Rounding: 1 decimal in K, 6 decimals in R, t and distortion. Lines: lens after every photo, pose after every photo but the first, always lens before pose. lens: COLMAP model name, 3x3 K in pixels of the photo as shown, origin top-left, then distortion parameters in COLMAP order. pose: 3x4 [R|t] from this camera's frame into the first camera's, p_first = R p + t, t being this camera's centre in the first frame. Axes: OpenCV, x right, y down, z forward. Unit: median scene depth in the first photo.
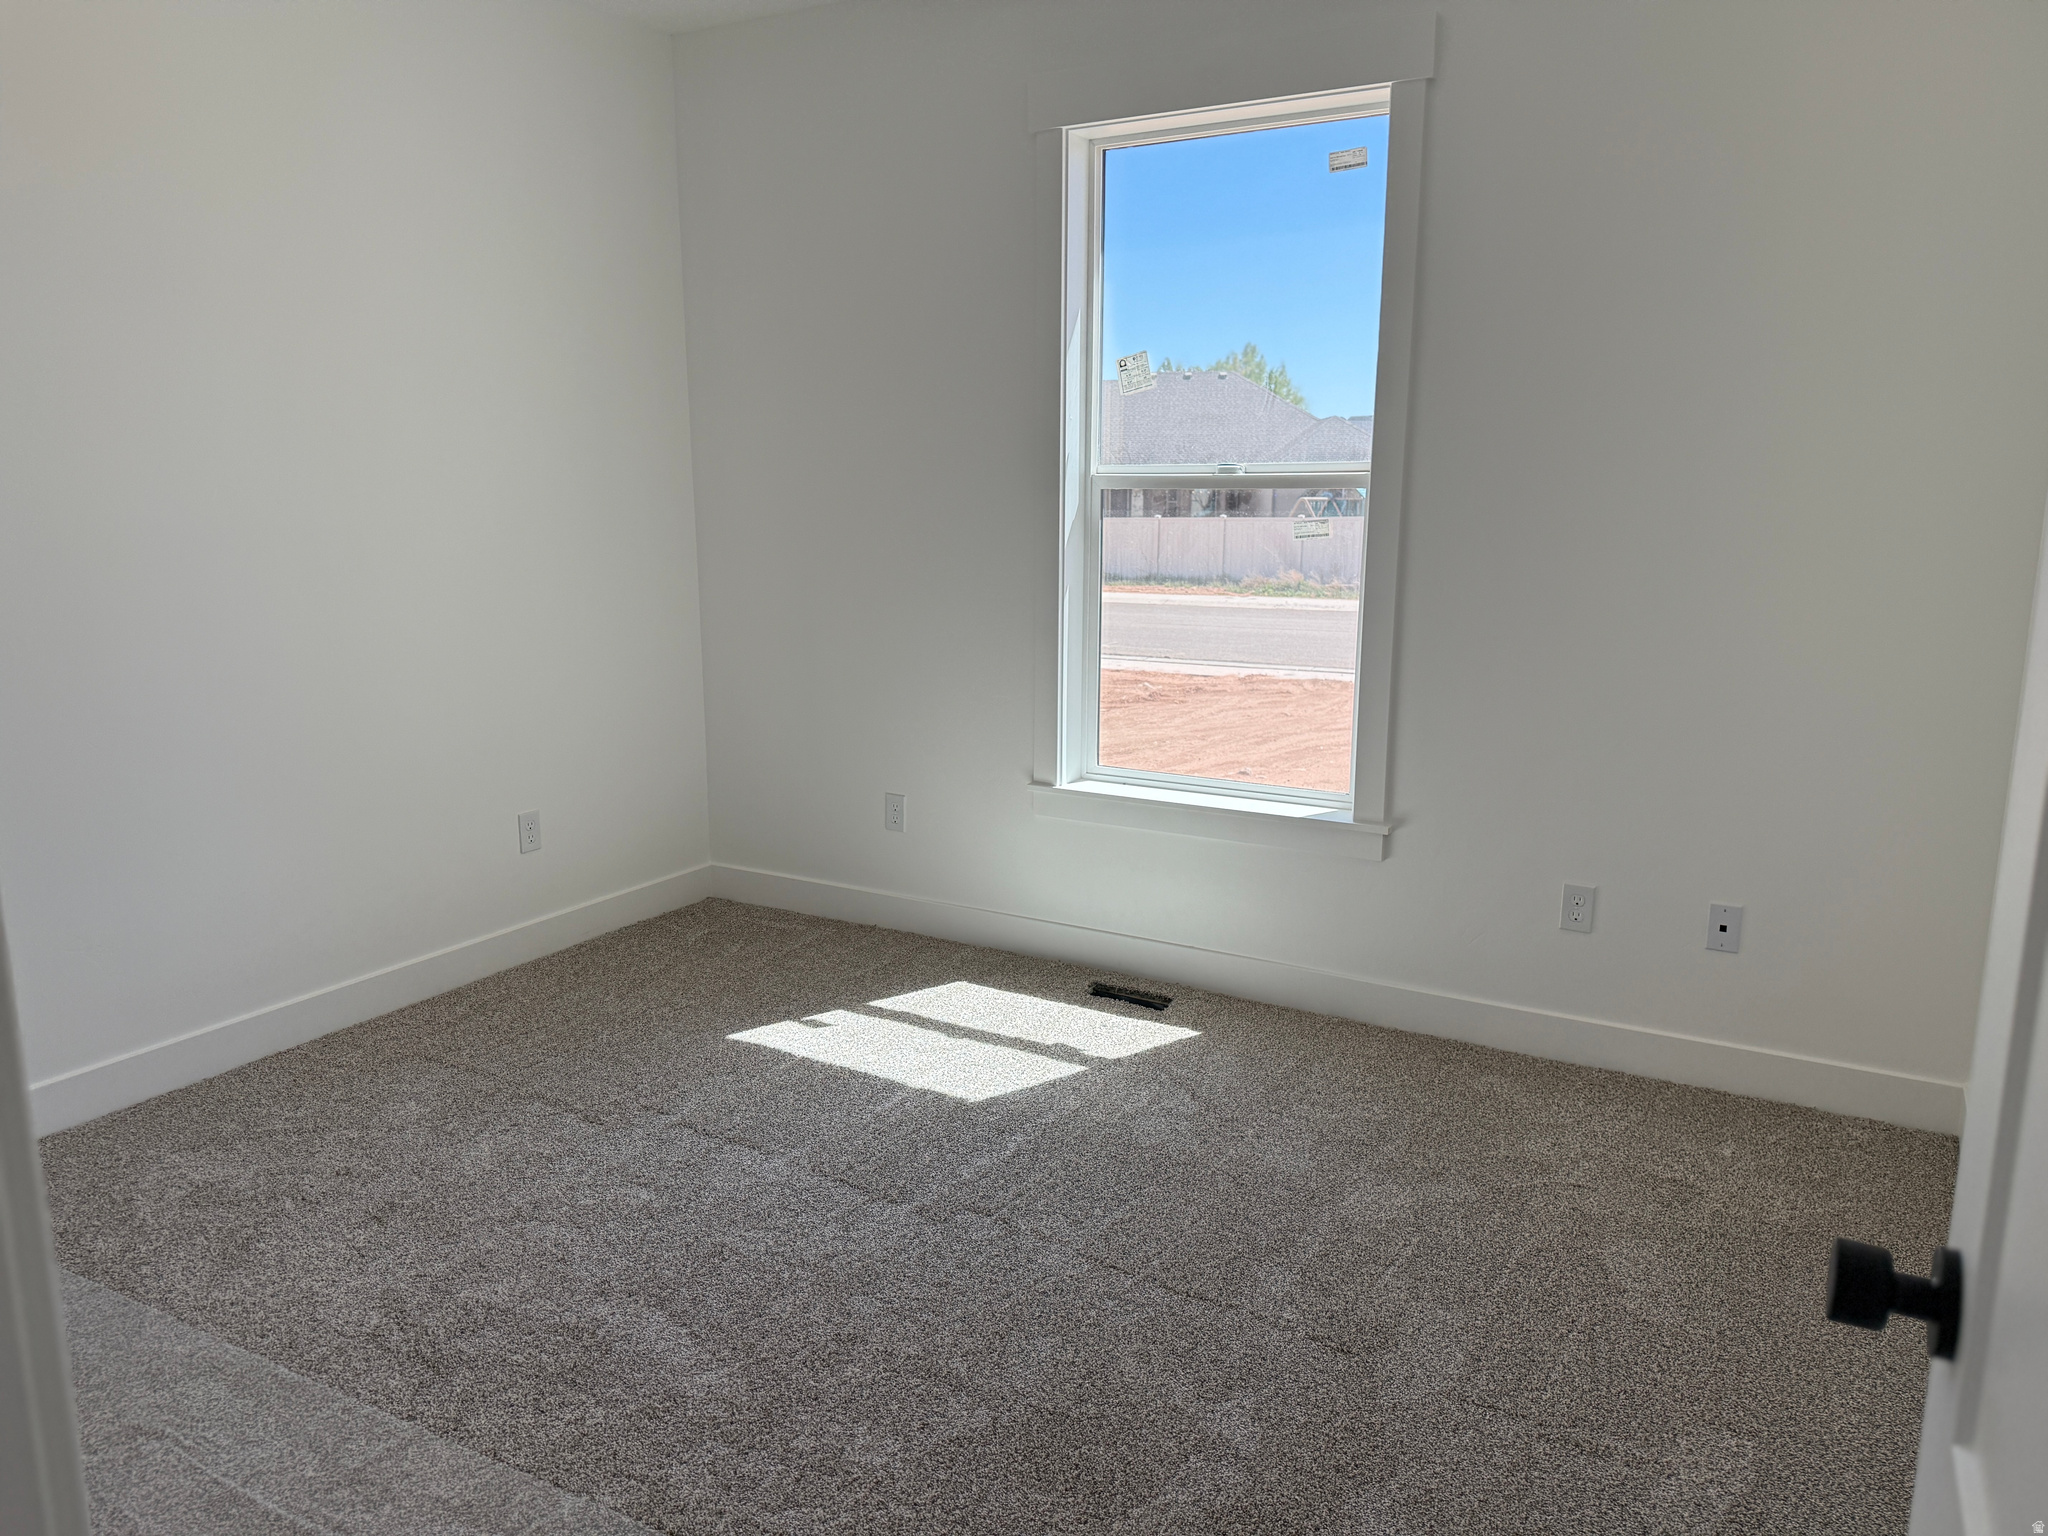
lens RADIAL K [[1453.0, 0, 1024.0], [0, 1453.0, 768.0], [0, 0, 1]] dist [0.027976, -0.033157]
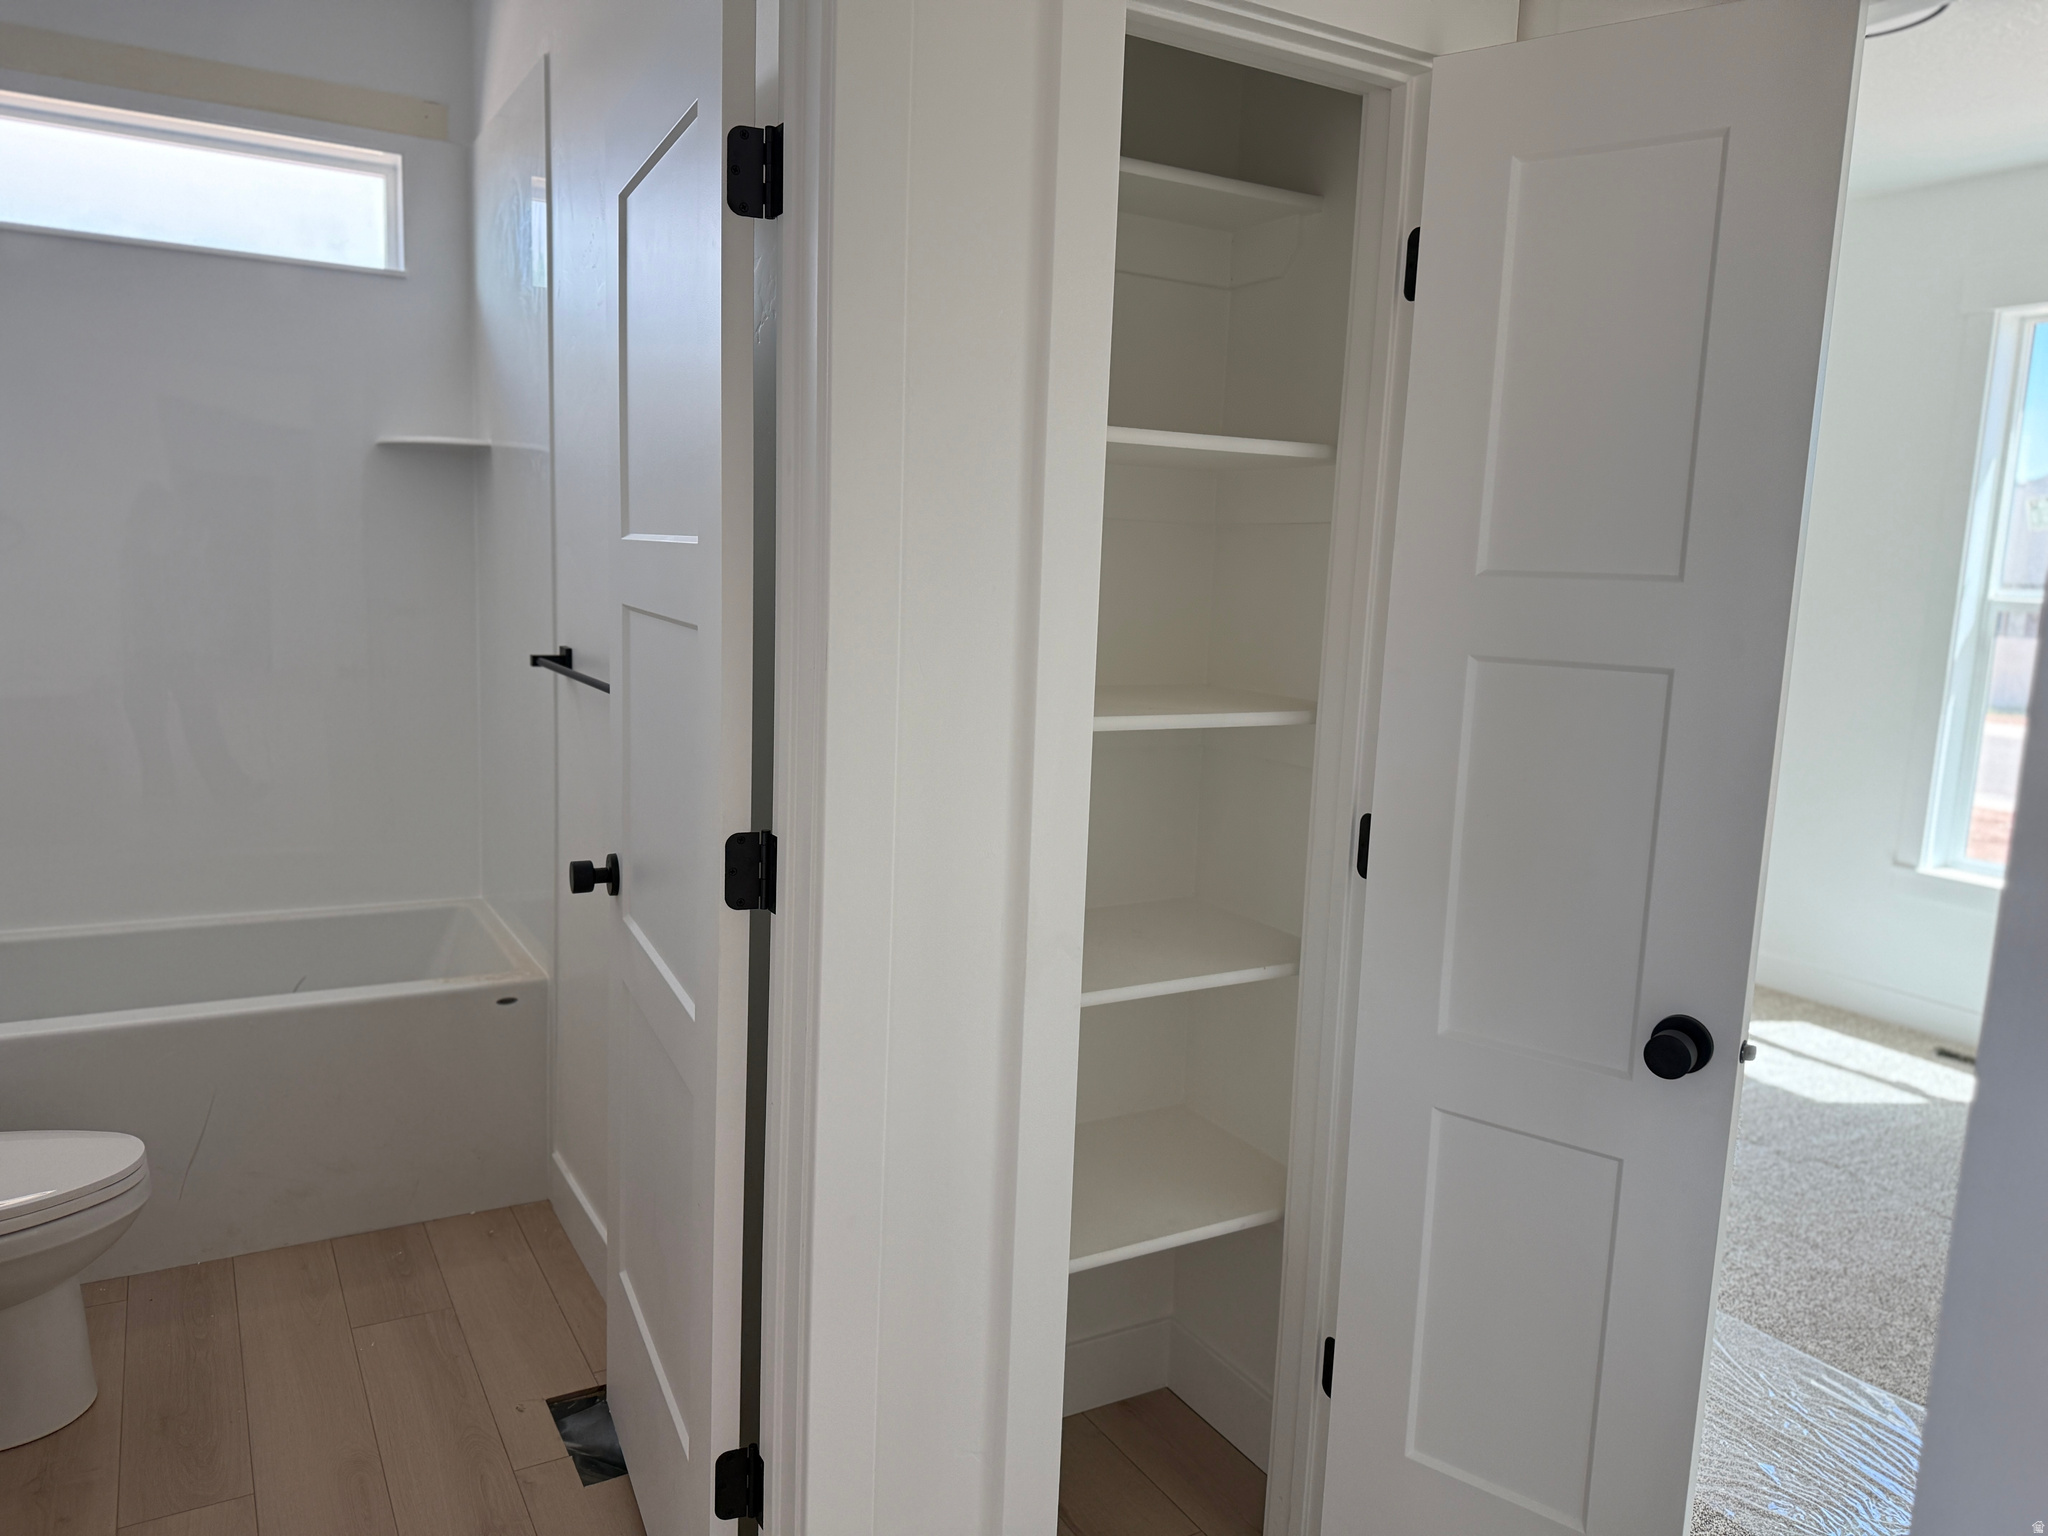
lens RADIAL K [[1453.0, 0, 1024.0], [0, 1453.0, 768.0], [0, 0, 1]] dist [0.027976, -0.033157]
pose [[0.866846, 0.102940, -0.487833, -0.044712], [-0.131790, 0.990960, -0.025075, 0.070353], [0.480842, 0.086028, 0.872577, -0.424069]]
